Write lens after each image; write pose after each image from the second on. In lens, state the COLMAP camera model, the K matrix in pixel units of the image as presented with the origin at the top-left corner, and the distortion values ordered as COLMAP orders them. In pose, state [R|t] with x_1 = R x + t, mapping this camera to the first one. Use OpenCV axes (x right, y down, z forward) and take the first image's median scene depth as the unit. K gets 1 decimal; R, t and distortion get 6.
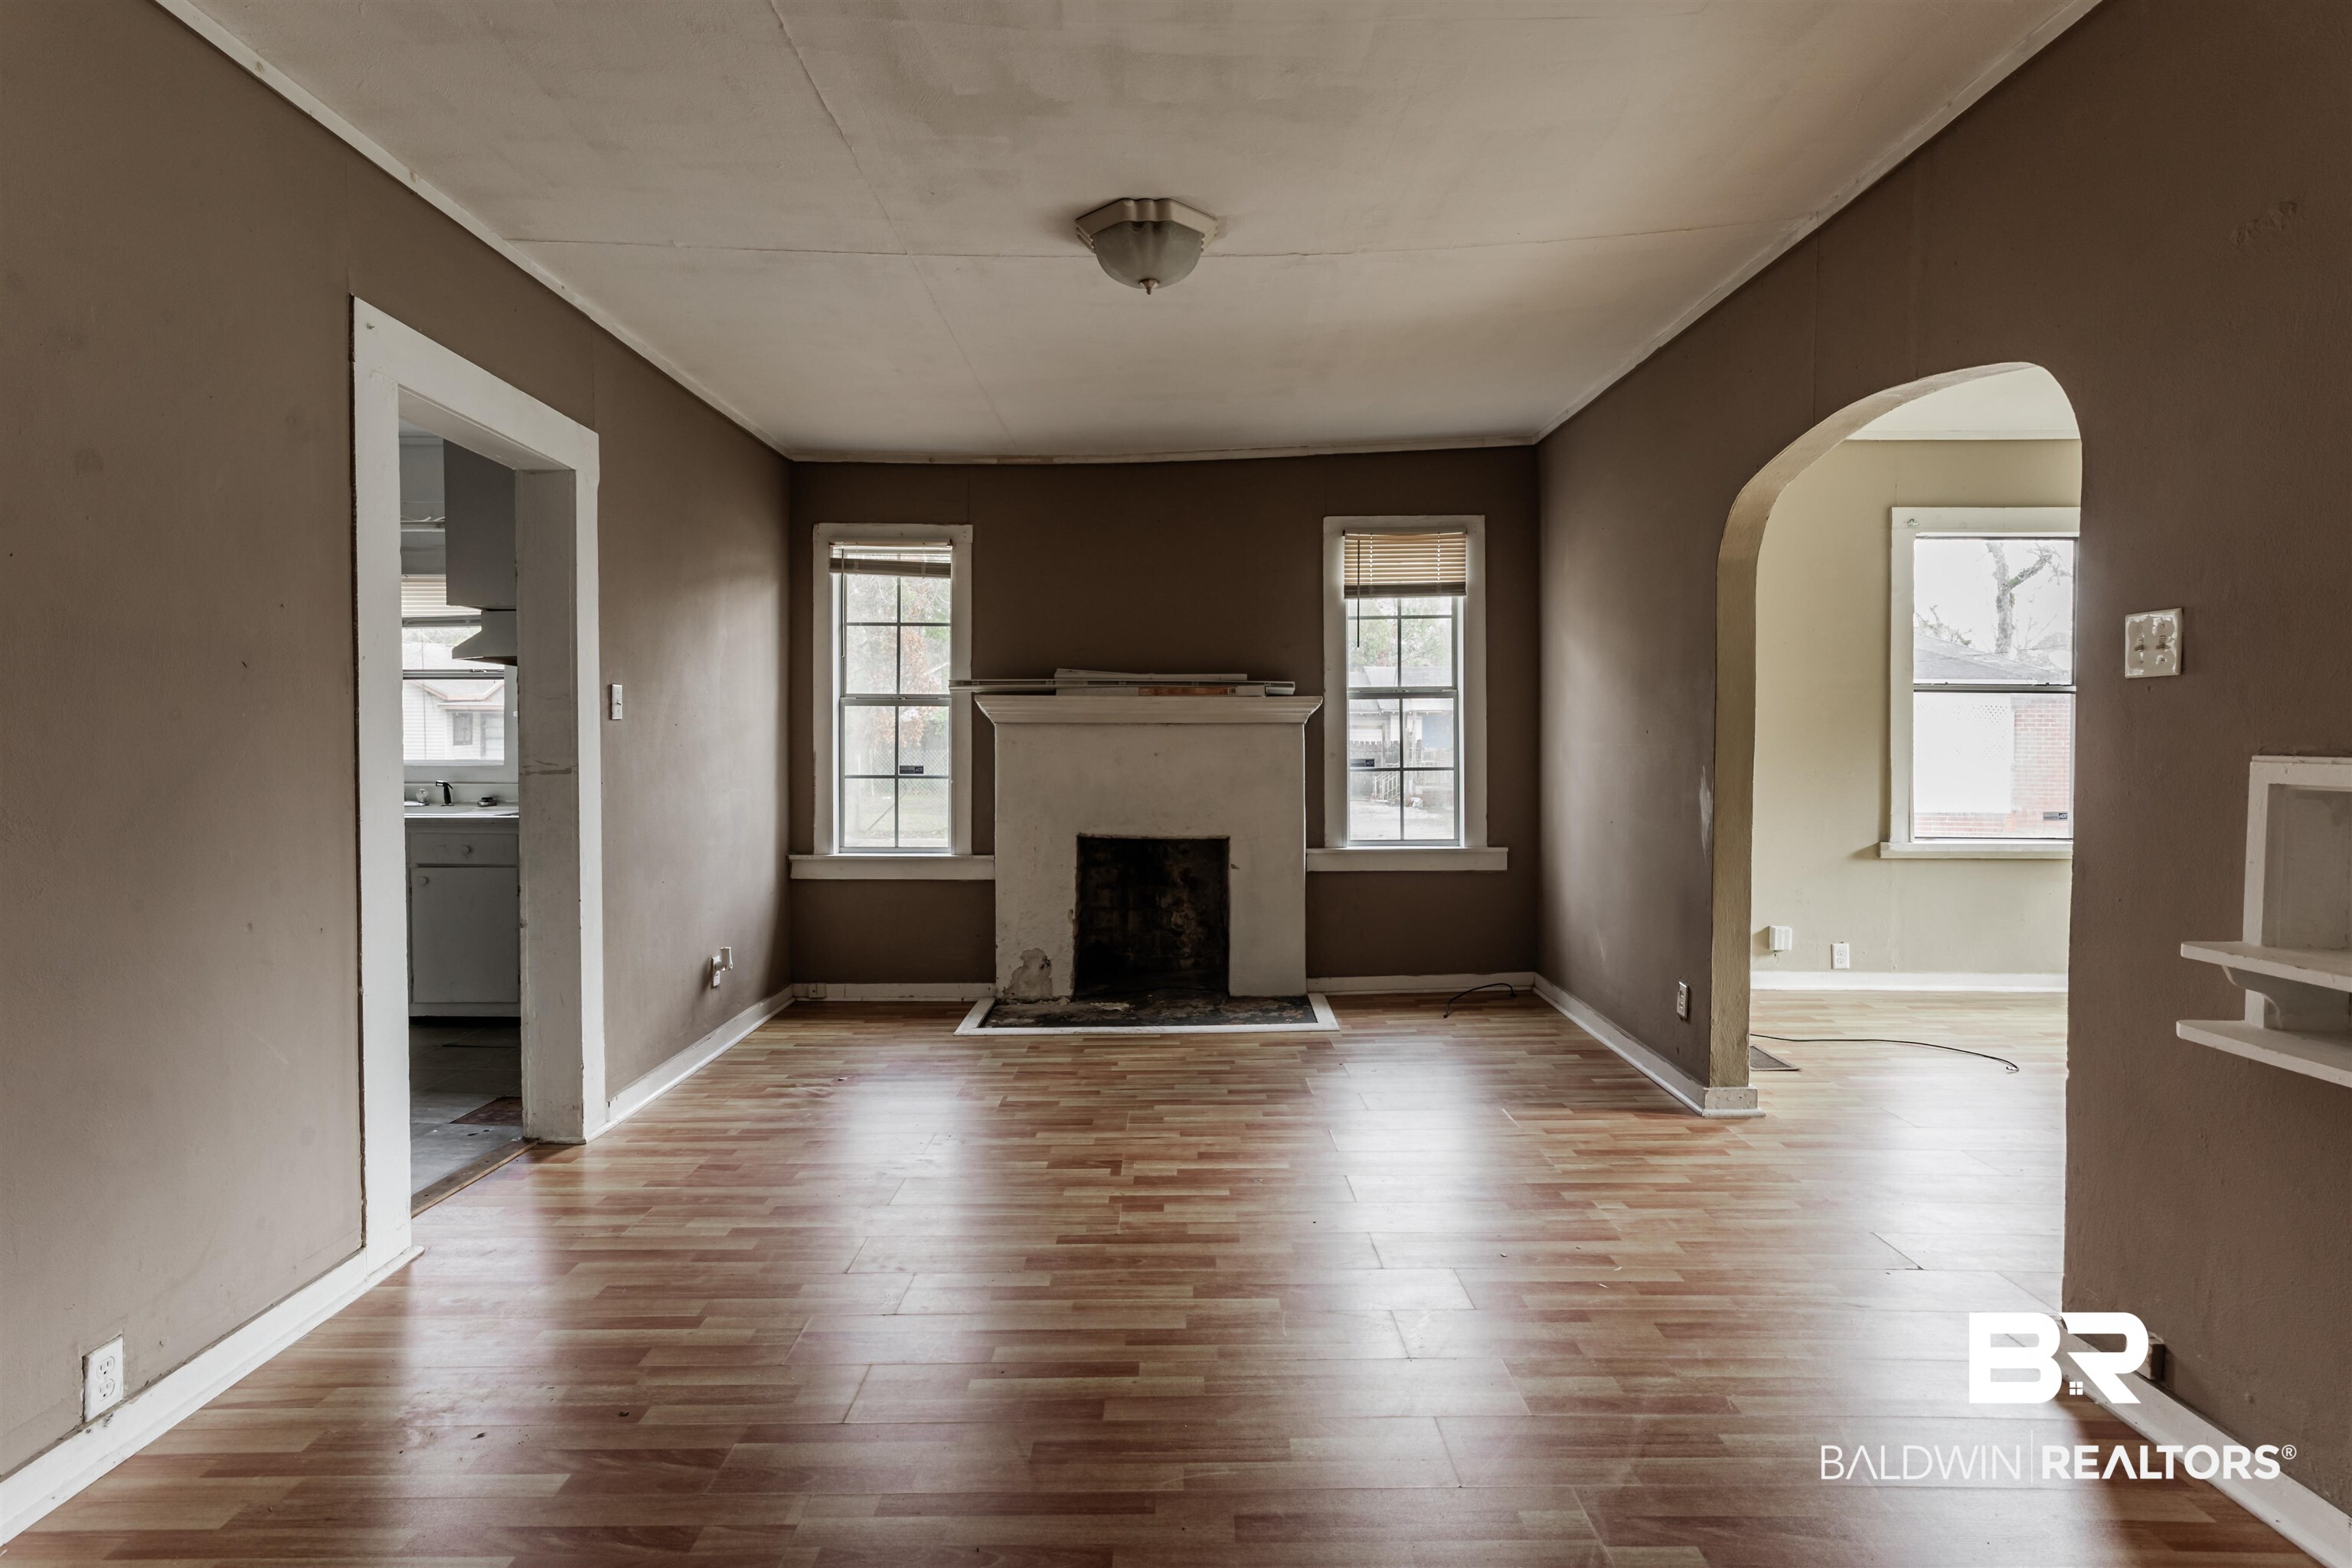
lens RADIAL K [[1175.9, 0, 1158.3], [0, 1175.9, 765.3], [0, 0, 1]] dist [0.000938, 0.003417]
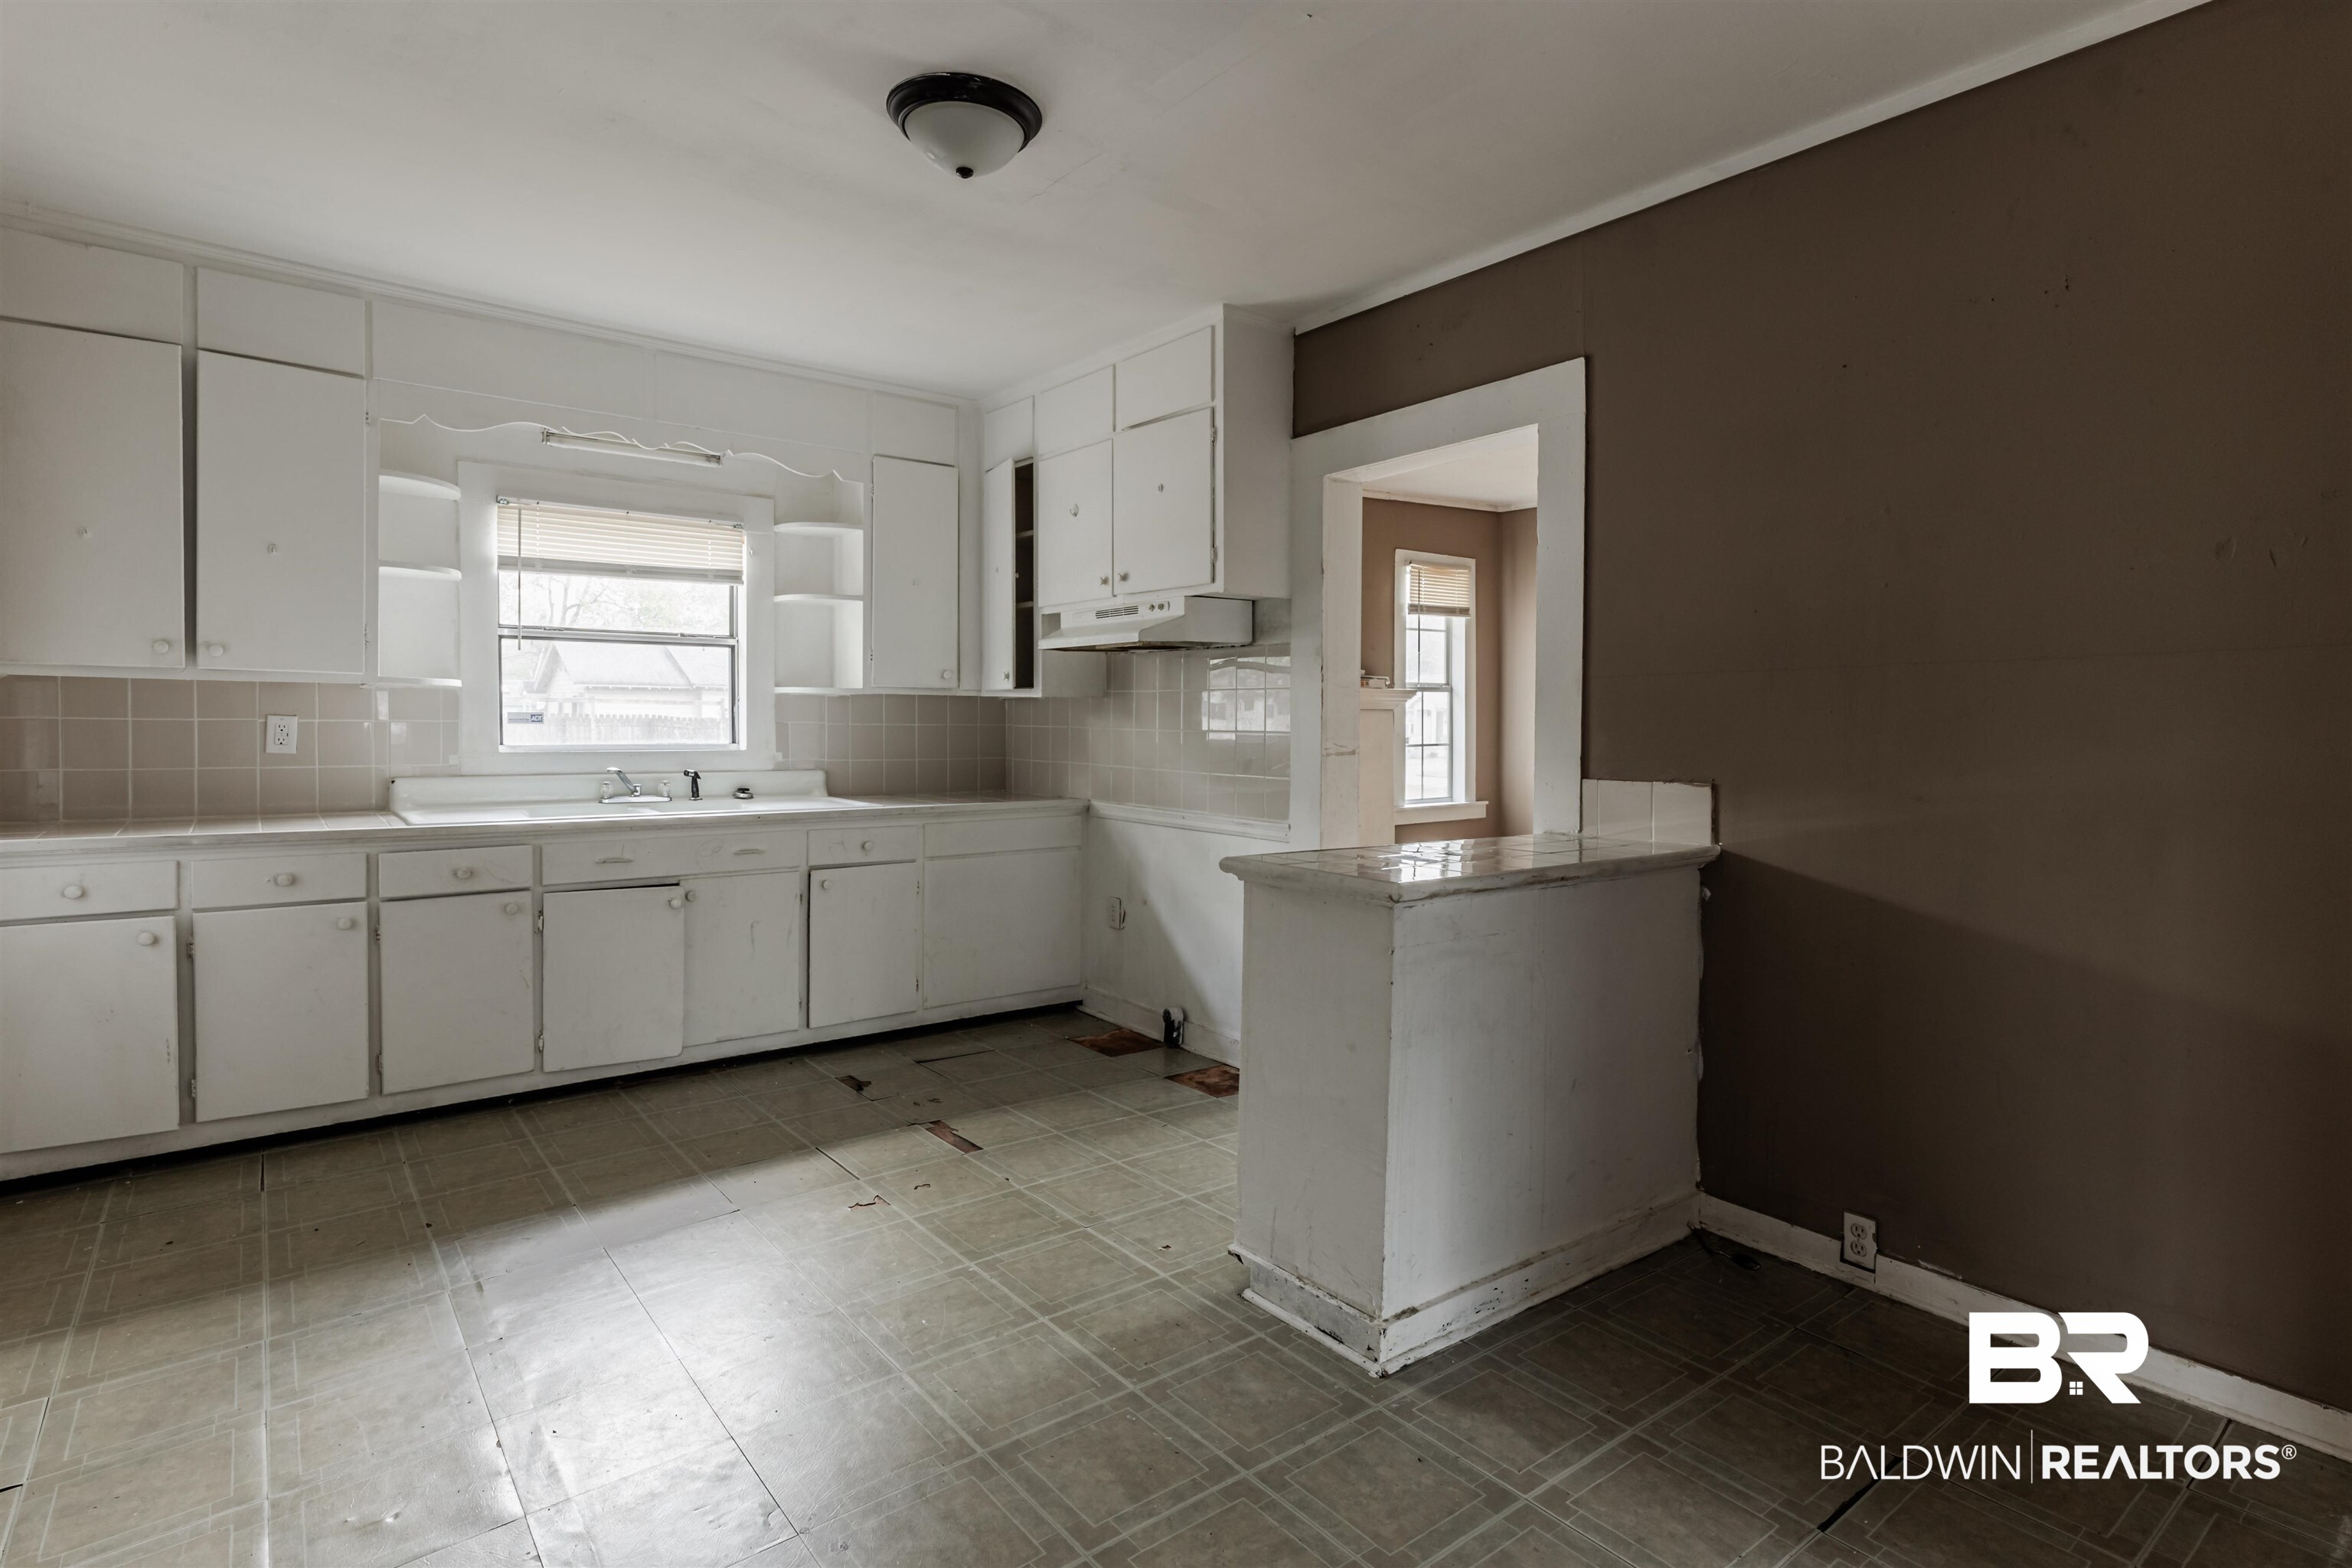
lens RADIAL K [[1175.9, 0, 1186.5], [0, 1175.9, 750.6], [0, 0, 1]] dist [0.000938, 0.003417]
pose [[0.782251, -0.011798, 0.622851, -0.842680], [0.007182, 0.999925, 0.009921, -0.005940], [-0.622922, -0.003288, 0.782277, 0.141822]]
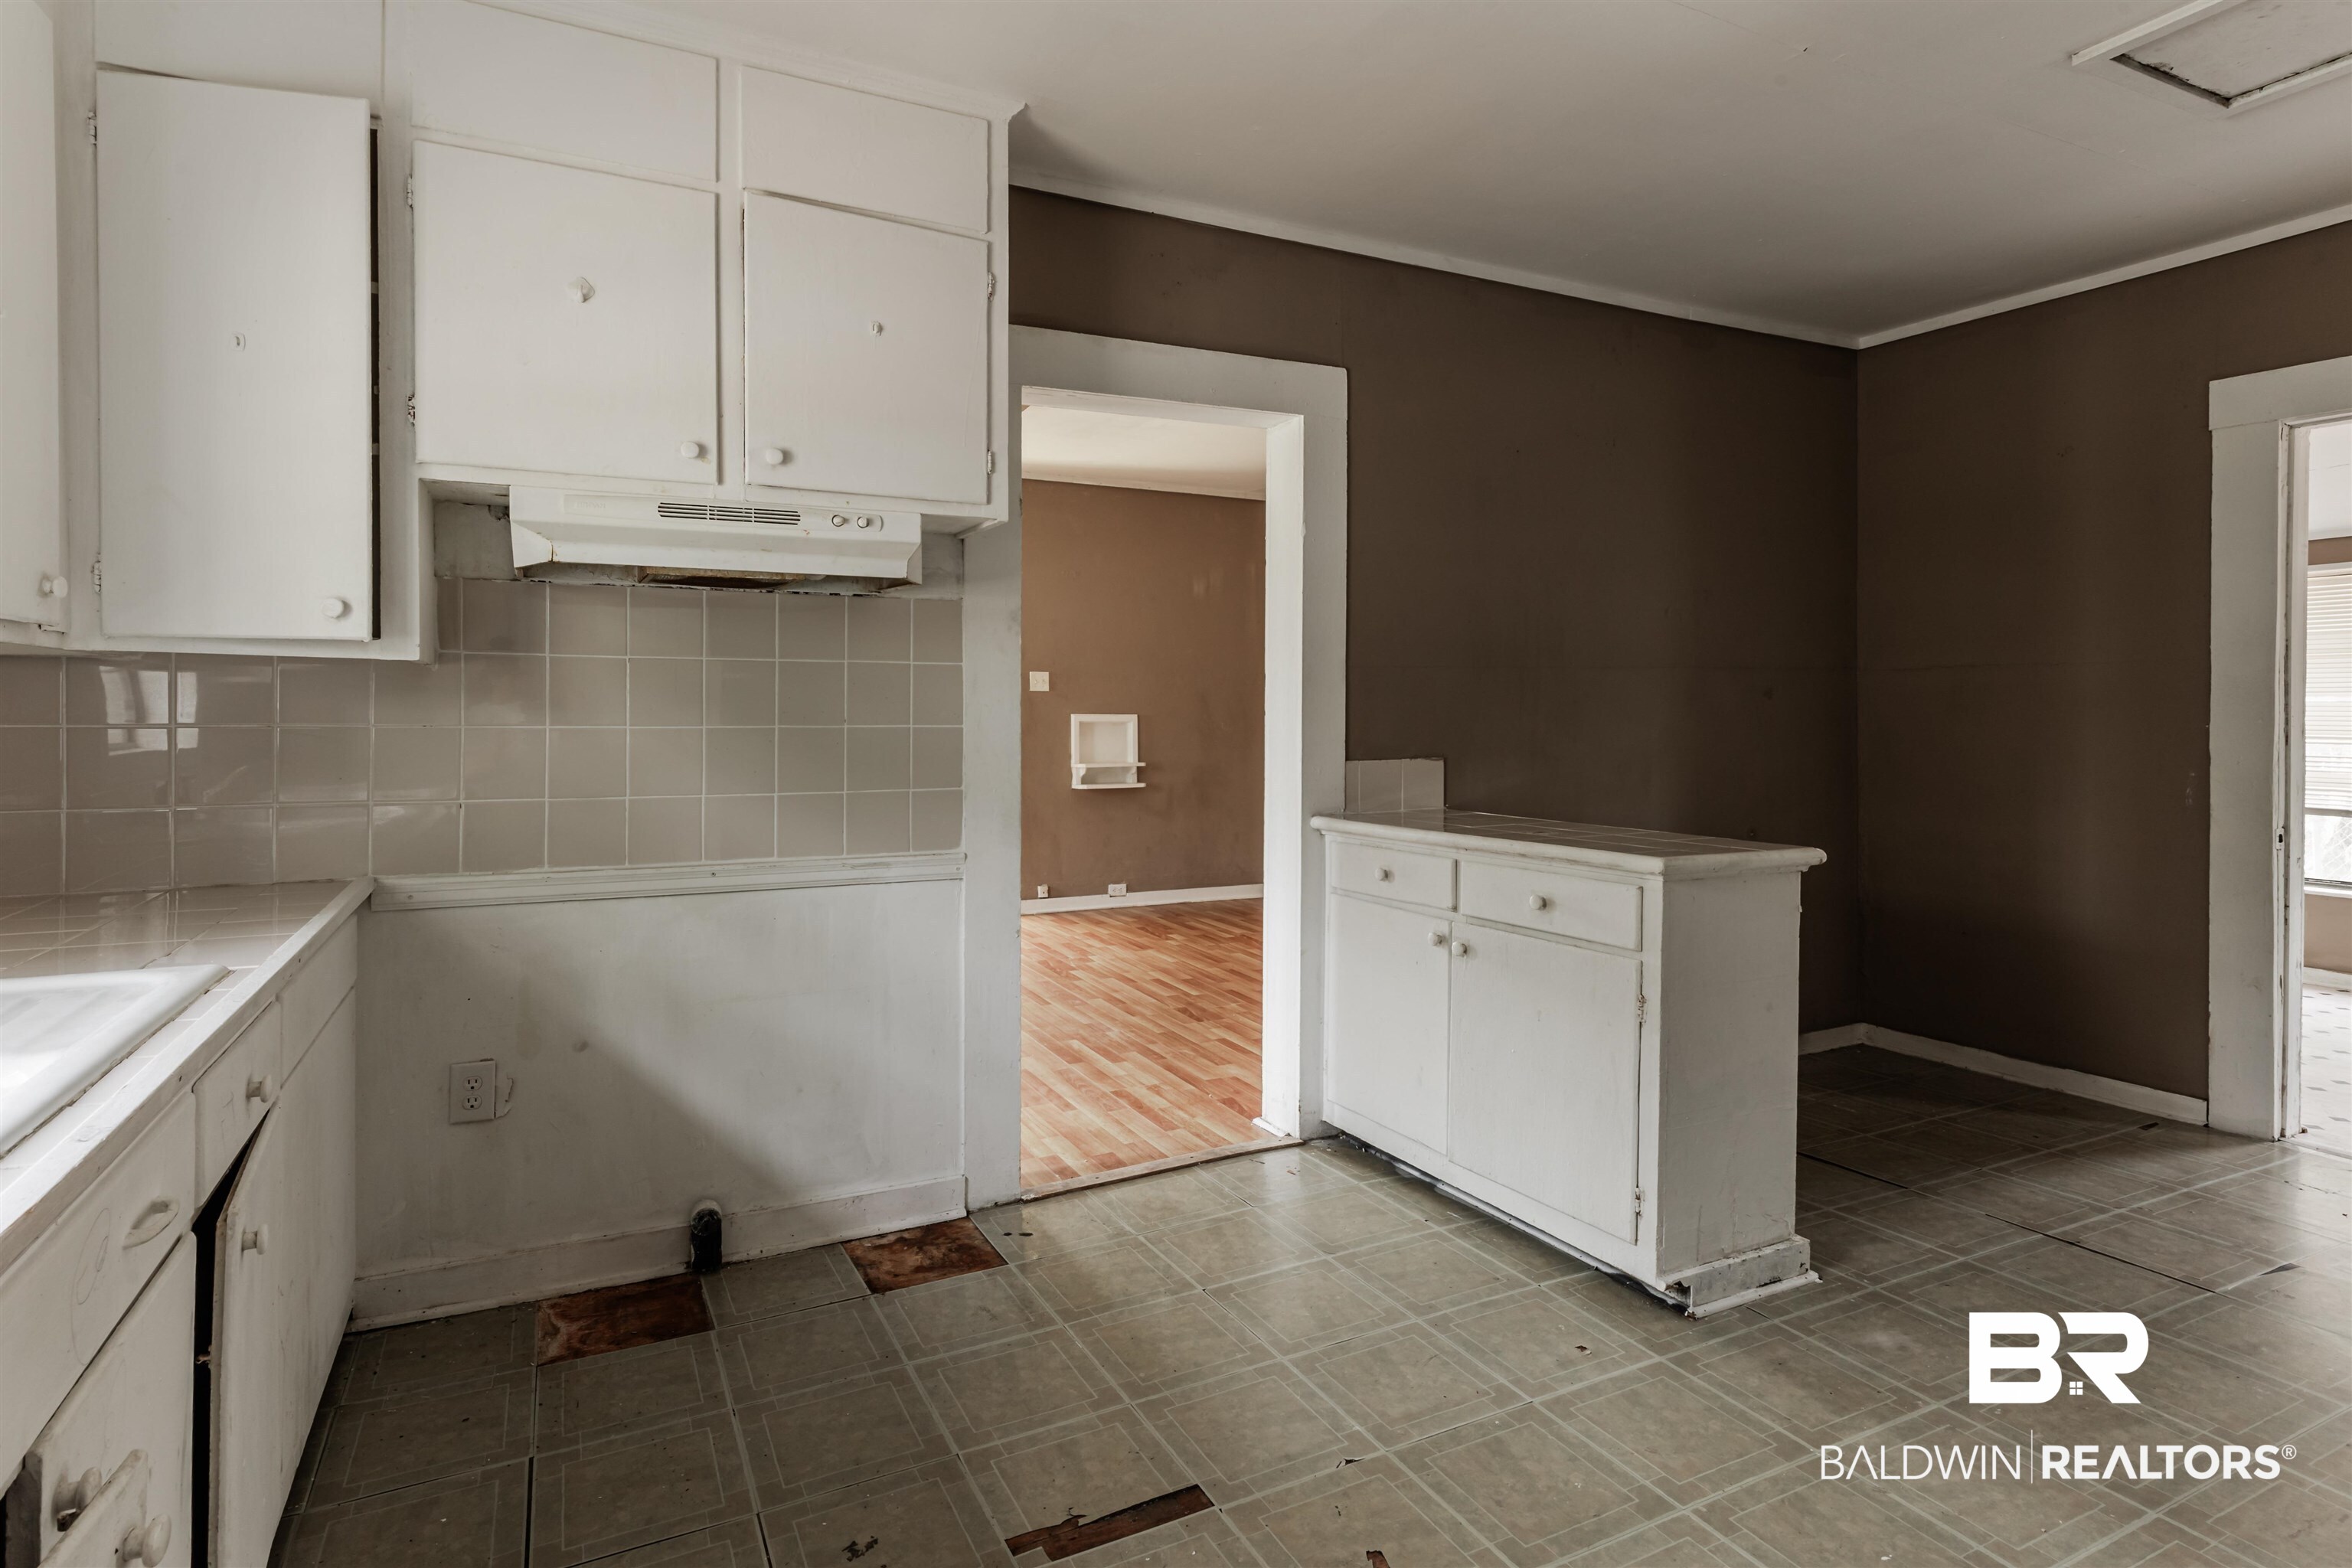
lens RADIAL K [[1175.9, 0, 1119.7], [0, 1175.9, 724.9], [0, 0, 1]] dist [0.000938, 0.003417]
pose [[-0.428072, -0.014606, 0.903627, -0.841125], [0.017127, 0.999559, 0.024270, -0.020808], [-0.903582, 0.025865, -0.427633, 0.821690]]
